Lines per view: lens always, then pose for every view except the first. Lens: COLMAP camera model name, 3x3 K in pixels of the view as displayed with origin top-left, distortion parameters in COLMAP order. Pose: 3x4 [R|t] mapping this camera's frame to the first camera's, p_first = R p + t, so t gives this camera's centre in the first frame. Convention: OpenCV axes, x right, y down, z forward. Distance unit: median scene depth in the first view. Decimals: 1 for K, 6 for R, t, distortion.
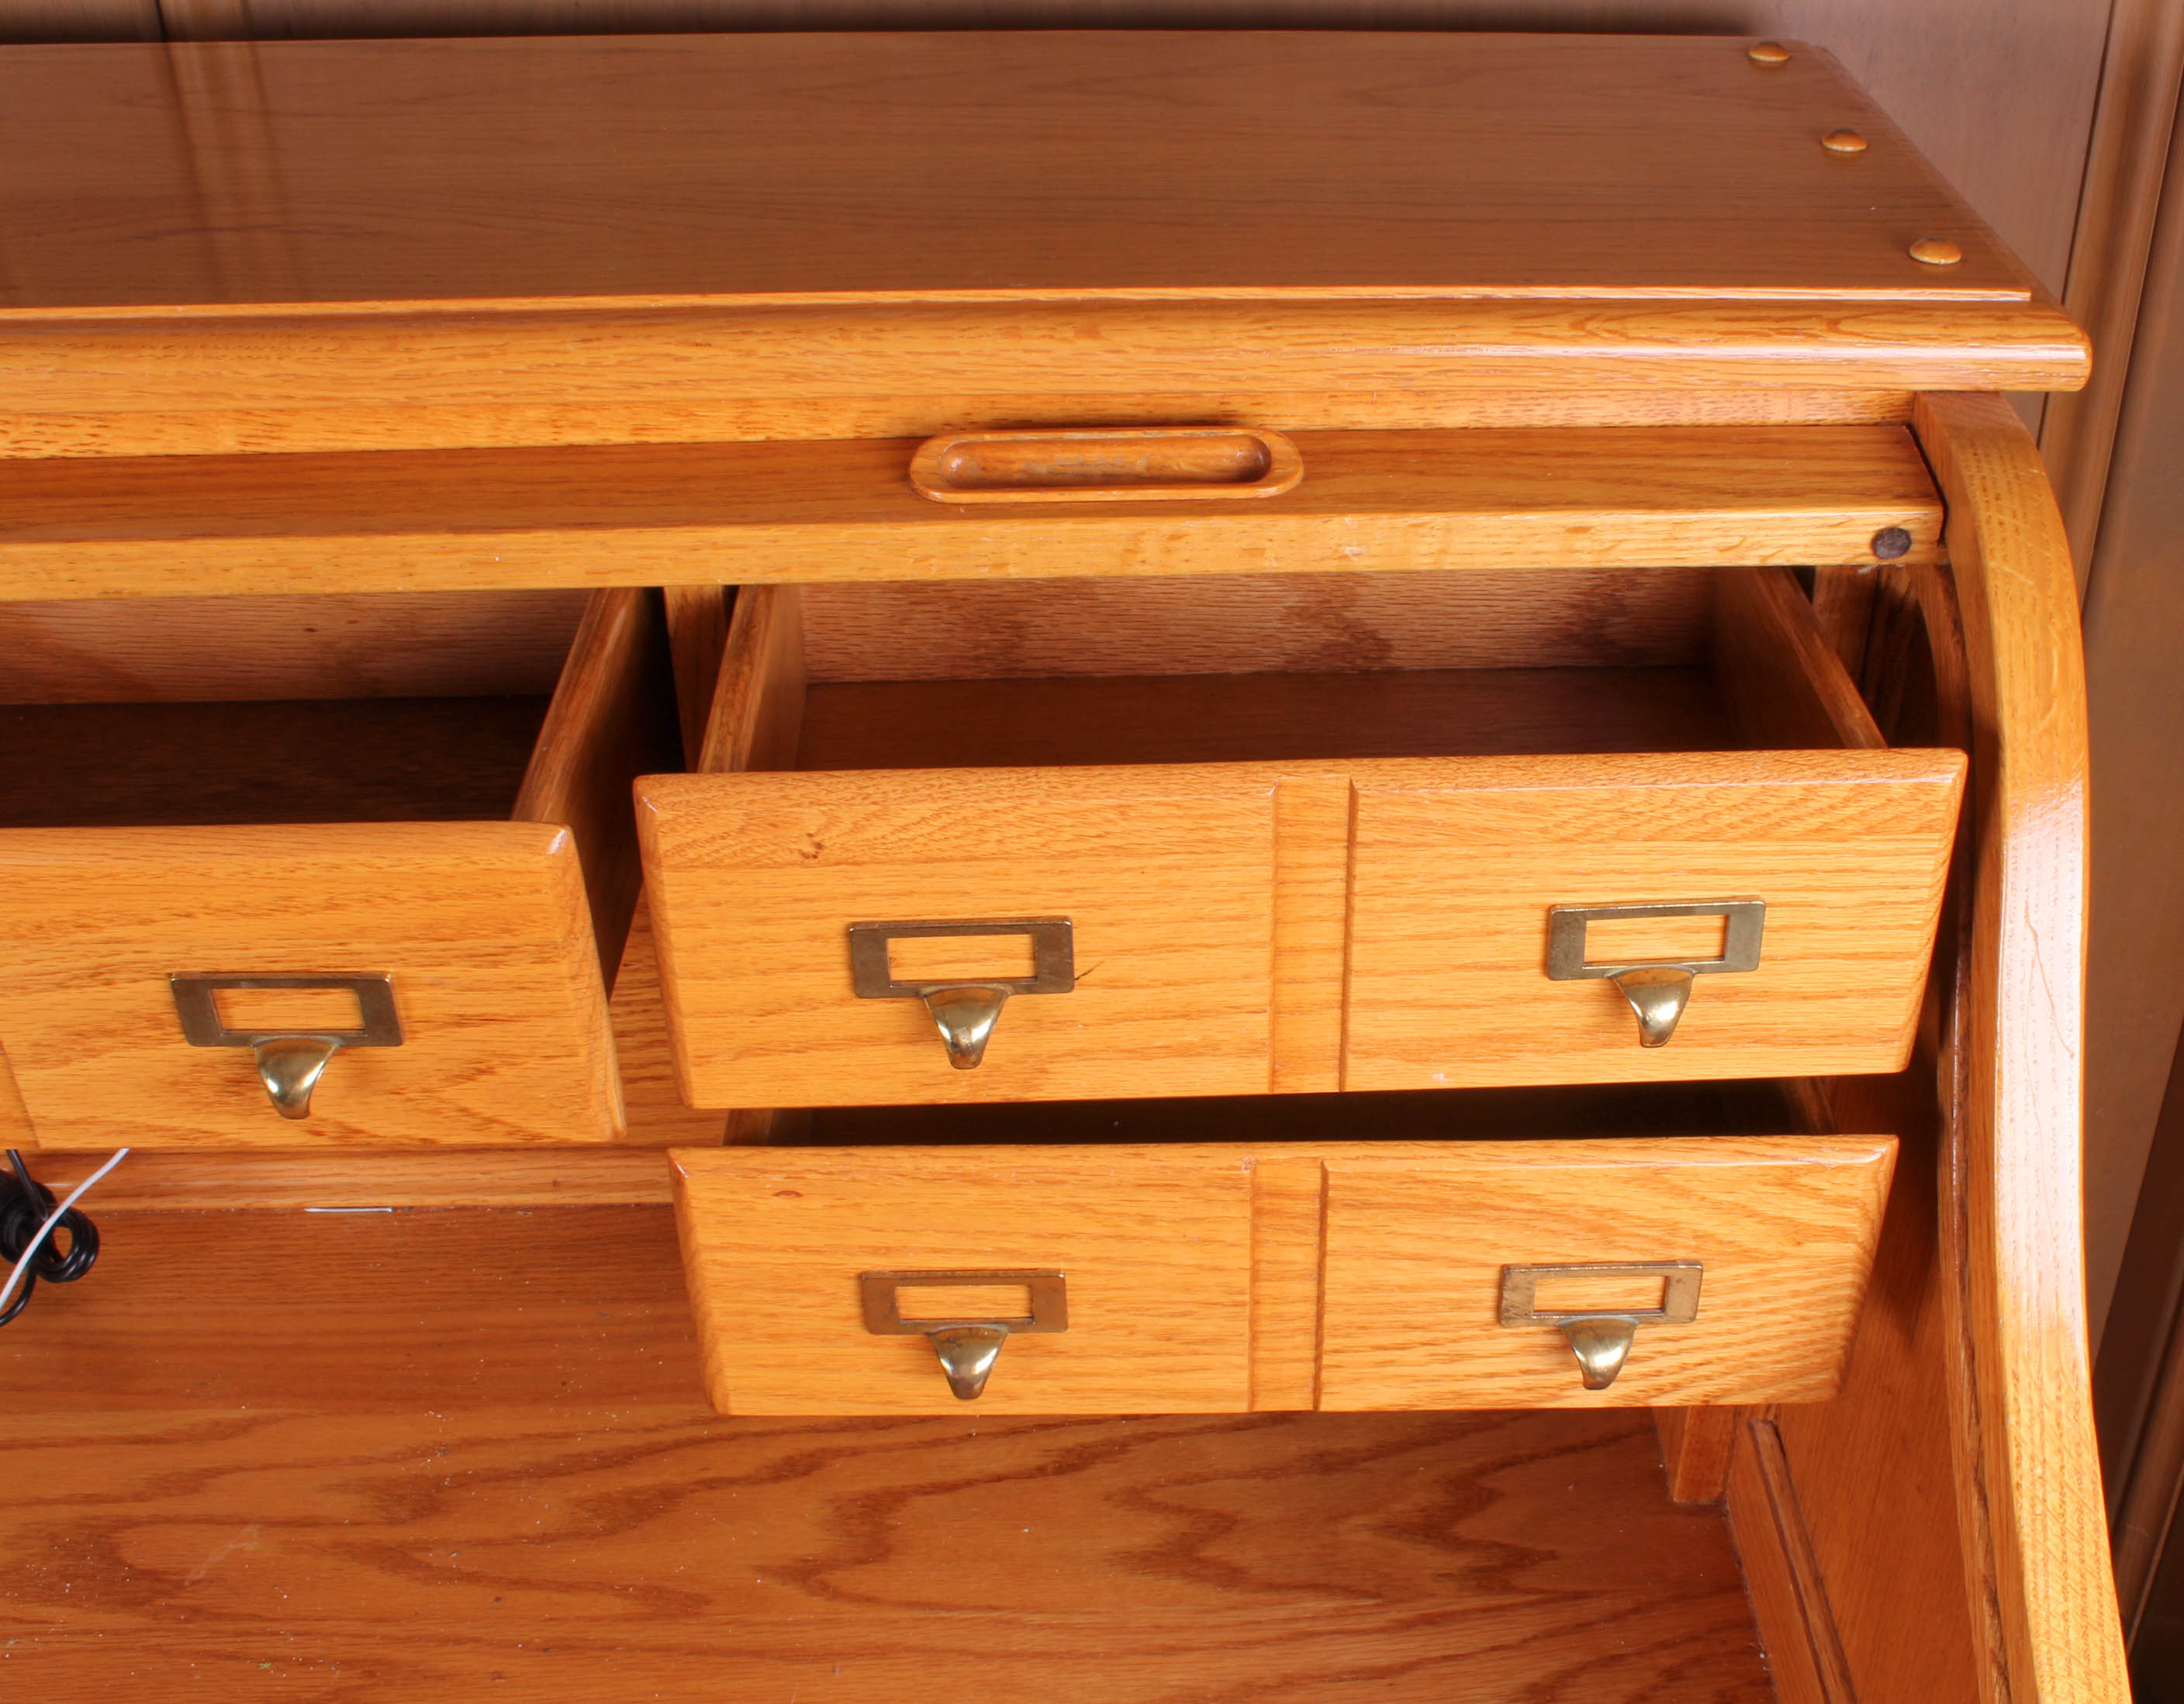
lens RADIAL K [[2491.4, 0, 1309.3], [0, 2491.4, 850.8], [0, 0, 1]] dist [-0.165627, 0.162615]
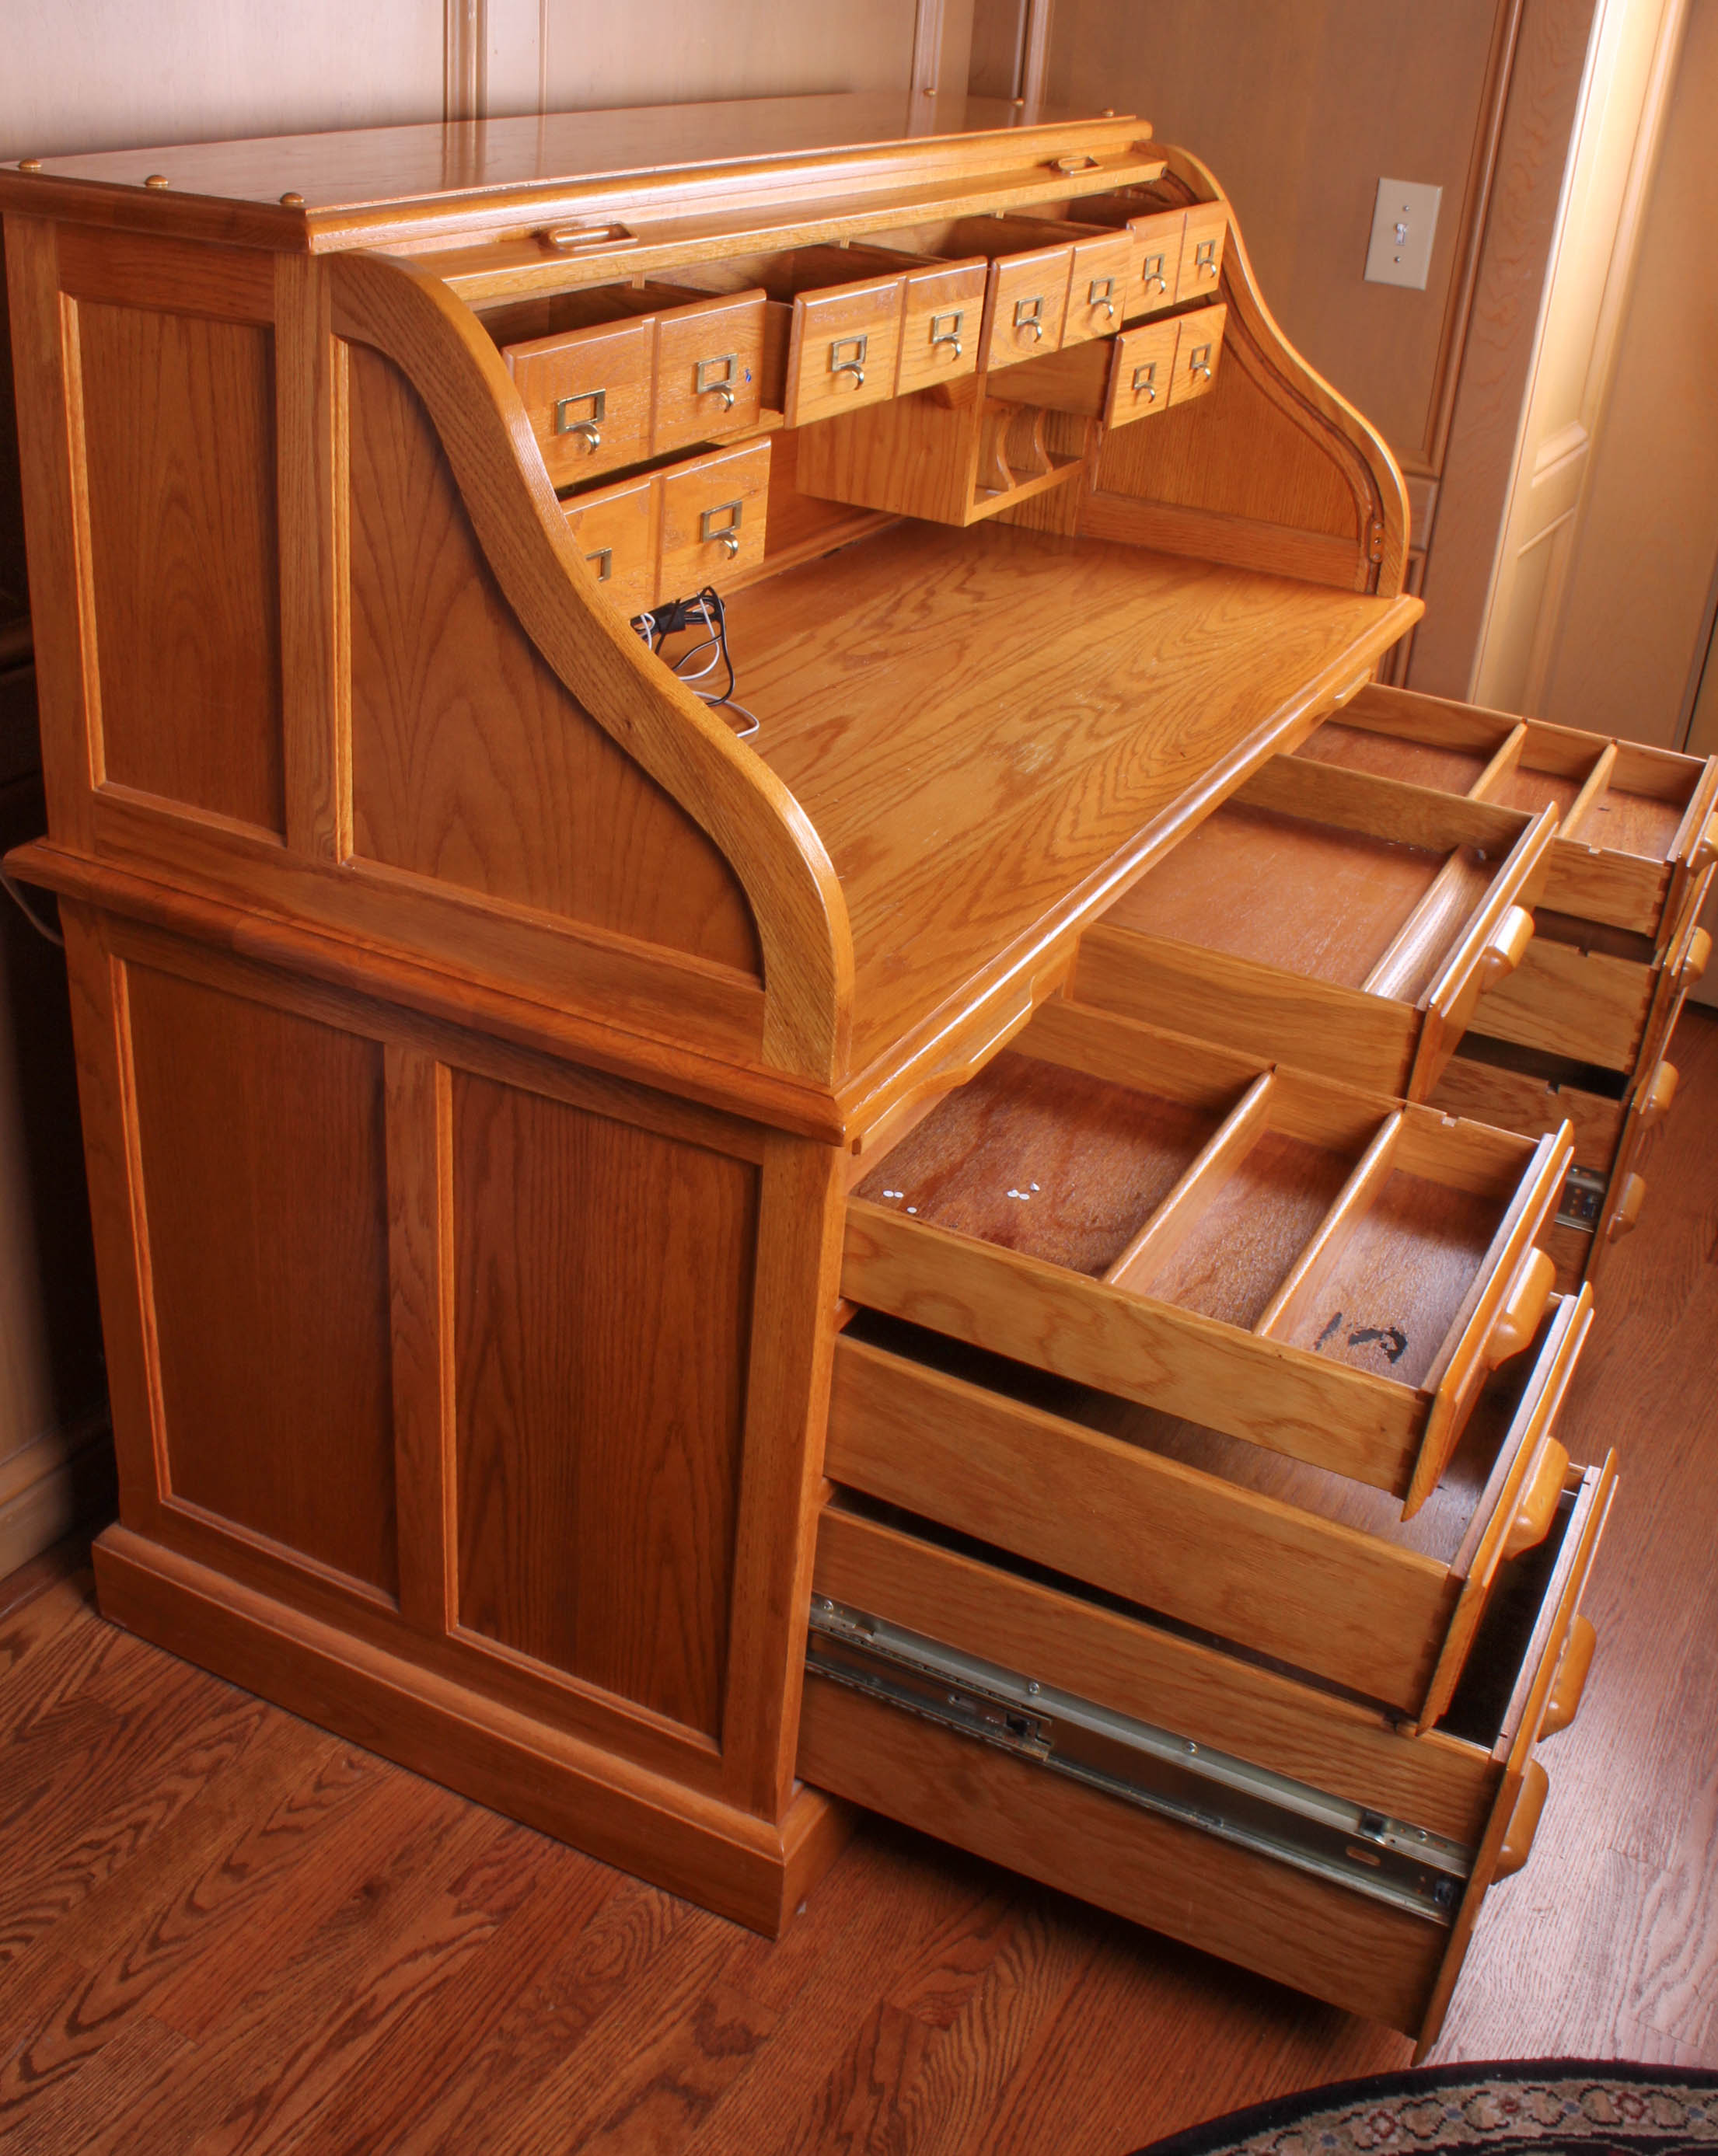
lens RADIAL K [[2245.7, 0, 797.8], [0, 2245.7, 1069.1], [0, 0, 1]] dist [-0.174454, 0.161626]
pose [[0.522321, -0.386307, 0.760229, -3.367327], [0.406559, 0.896471, 0.176209, 0.323162], [-0.749594, 0.217041, 0.625302, -0.477136]]
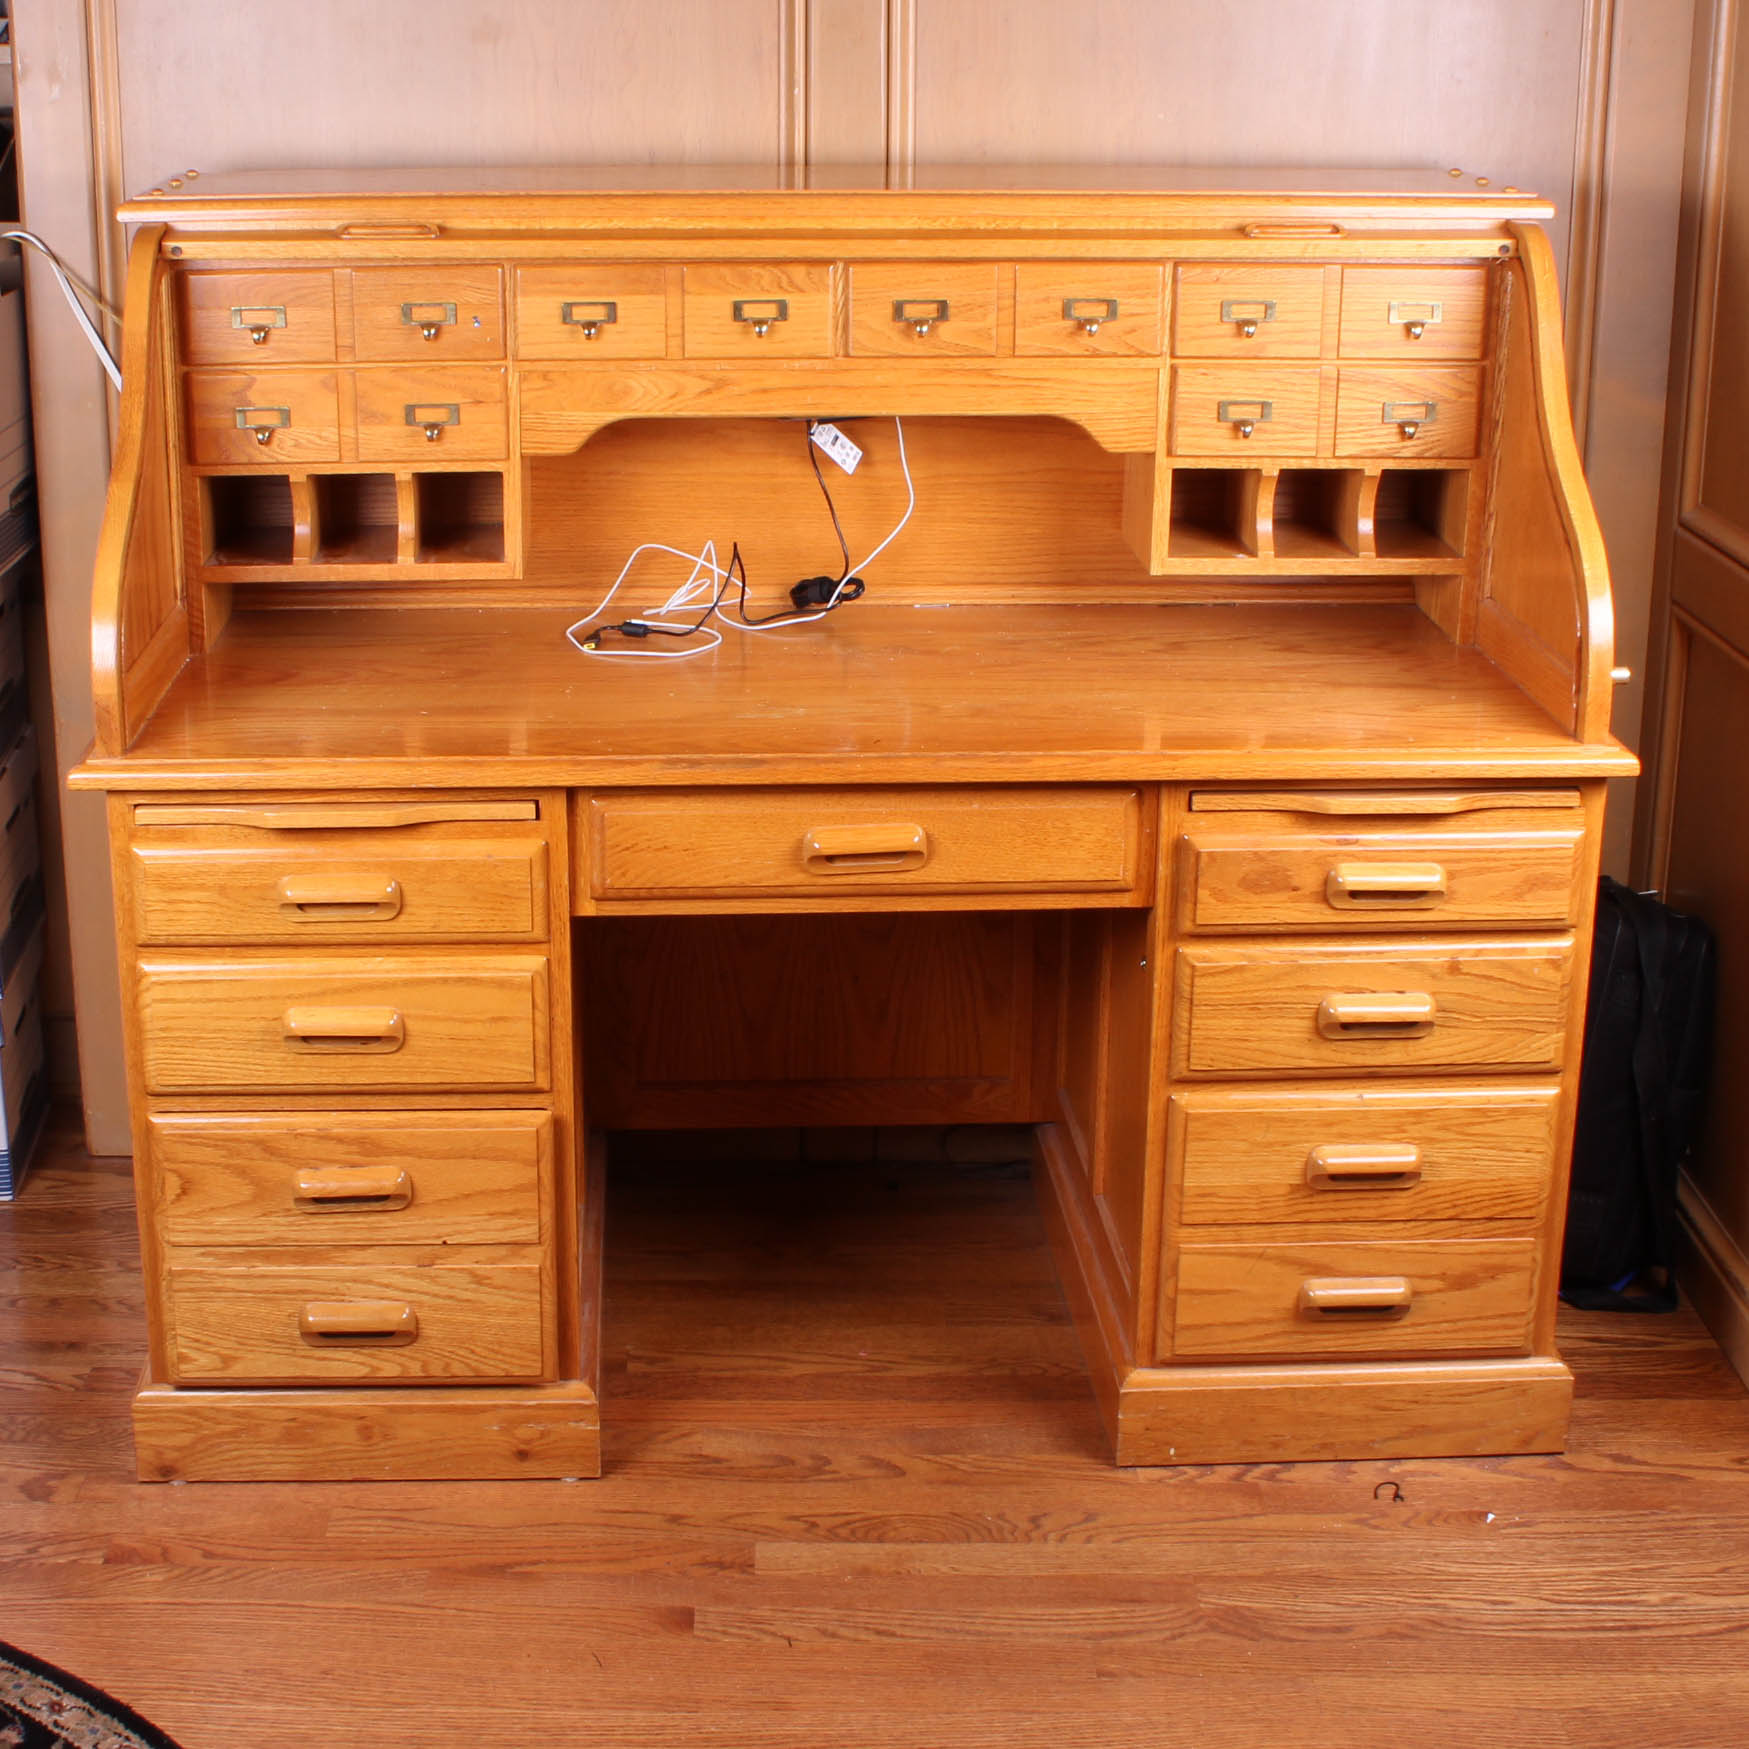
lens RADIAL K [[2913.3, 0, 711.6], [0, 2913.3, 819.5], [0, 0, 1]] dist [-0.185353, 0.150869]
pose [[0.998690, -0.007790, -0.050582, -0.745545], [-0.005658, 0.965481, -0.260410, 1.830847], [0.050864, 0.260355, 0.964172, -2.994361]]
